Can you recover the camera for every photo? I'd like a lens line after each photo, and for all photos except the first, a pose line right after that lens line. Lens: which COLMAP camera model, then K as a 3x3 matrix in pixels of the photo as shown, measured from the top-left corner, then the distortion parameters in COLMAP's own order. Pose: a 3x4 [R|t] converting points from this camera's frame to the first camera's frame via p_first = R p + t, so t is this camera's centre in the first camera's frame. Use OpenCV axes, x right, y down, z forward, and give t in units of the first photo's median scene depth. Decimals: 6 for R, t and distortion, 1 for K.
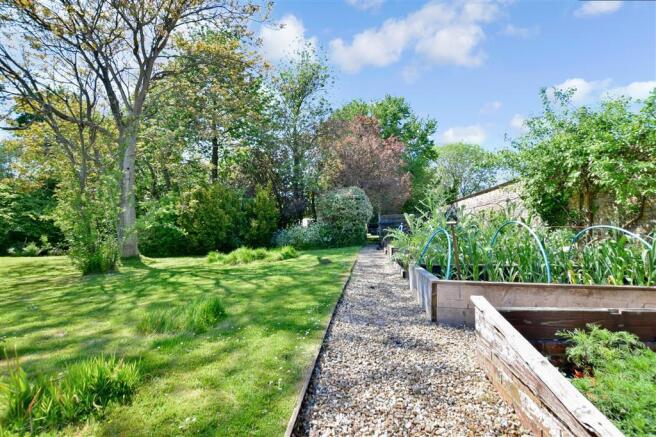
lens RADIAL K [[293.4, 0, 328.0], [0, 293.4, 218.5], [0, 0, 1]] dist [-0.001300, -0.000296]
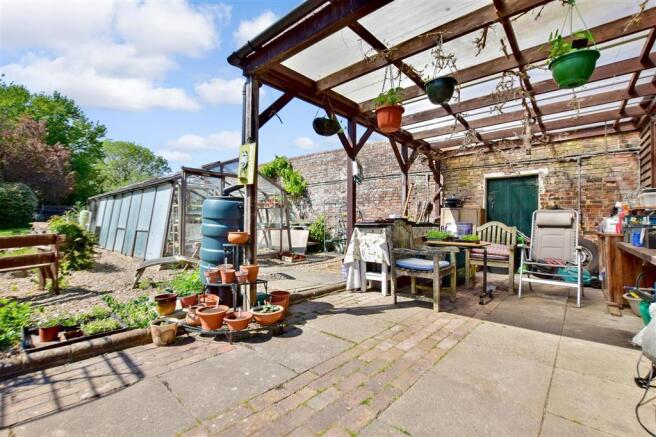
lens RADIAL K [[293.4, 0, 328.0], [0, 293.4, 218.5], [0, 0, 1]] dist [-0.001300, -0.000296]
pose [[0.557863, 0.031985, 0.829316, -0.124734], [-0.073633, 0.997224, 0.011070, -0.035430], [-0.826660, -0.067241, 0.558670, -0.507332]]
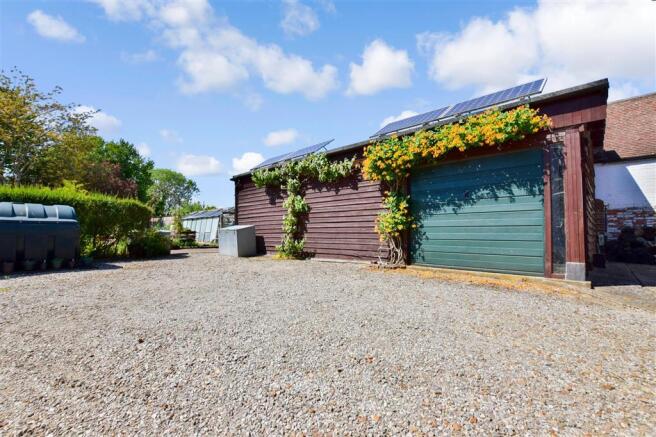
lens RADIAL K [[293.4, 0, 328.0], [0, 293.4, 218.5], [0, 0, 1]] dist [-0.001300, -0.000296]
pose [[0.603535, 0.052918, 0.795579, -0.357958], [-0.063570, 0.997812, -0.018144, -0.048734], [-0.794799, -0.039624, 0.605578, -0.843801]]
